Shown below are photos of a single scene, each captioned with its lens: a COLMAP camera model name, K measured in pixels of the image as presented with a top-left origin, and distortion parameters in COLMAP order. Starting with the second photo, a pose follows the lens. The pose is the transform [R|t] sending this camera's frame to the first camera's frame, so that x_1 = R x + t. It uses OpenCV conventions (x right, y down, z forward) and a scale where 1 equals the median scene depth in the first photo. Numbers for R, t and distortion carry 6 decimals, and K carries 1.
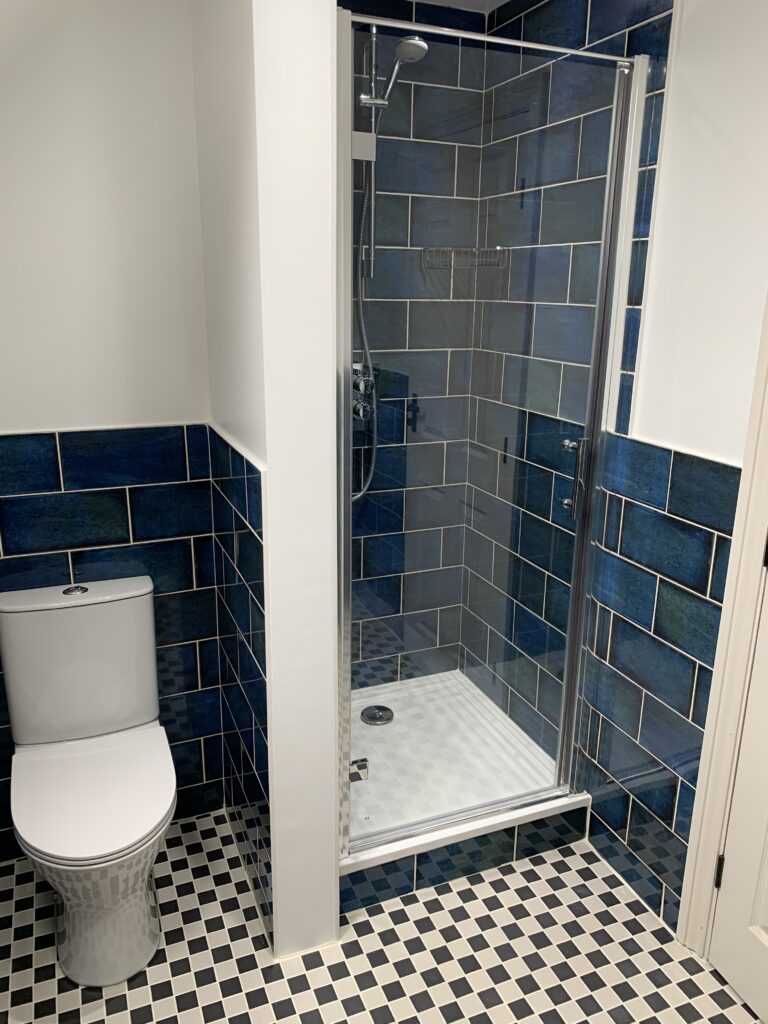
lens RADIAL K [[785.7, 0, 384.5], [0, 785.7, 507.4], [0, 0, 1]] dist [0.009195, -0.004869]
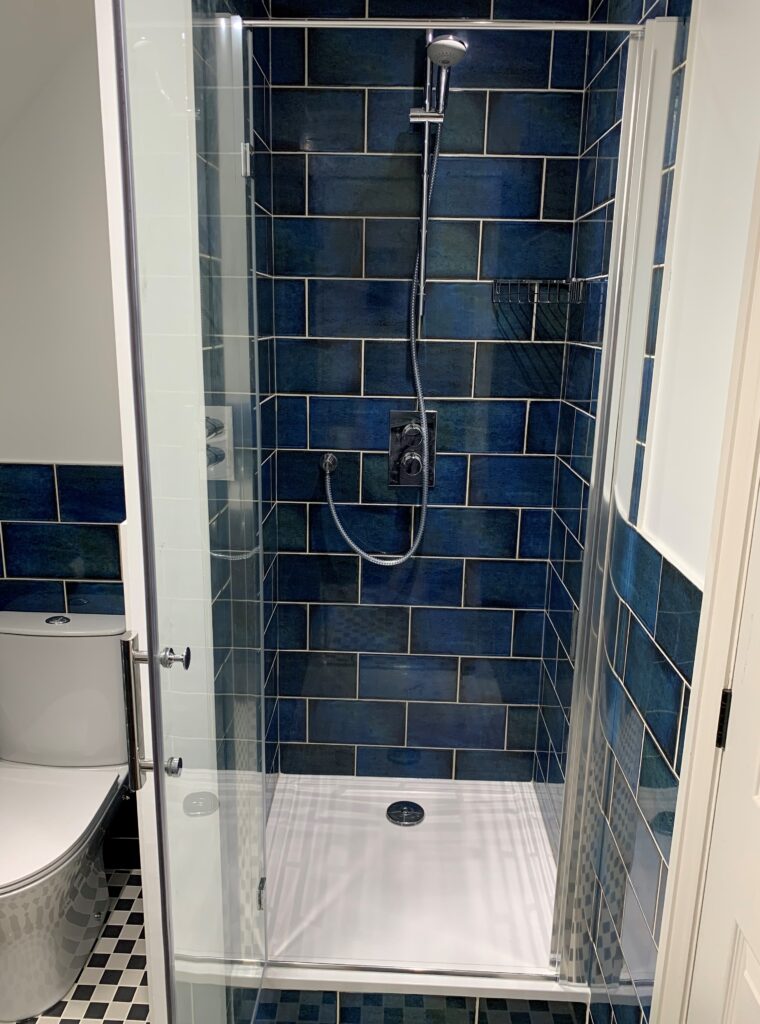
lens RADIAL K [[817.0, 0, 376.9], [0, 817.0, 522.6], [0, 0, 1]] dist [0.007882, -0.004979]
pose [[0.908602, 0.105658, -0.404079, 0.391694], [-0.118162, 0.992976, -0.006055, -0.061223], [0.400601, 0.053248, 0.914704, 0.190362]]
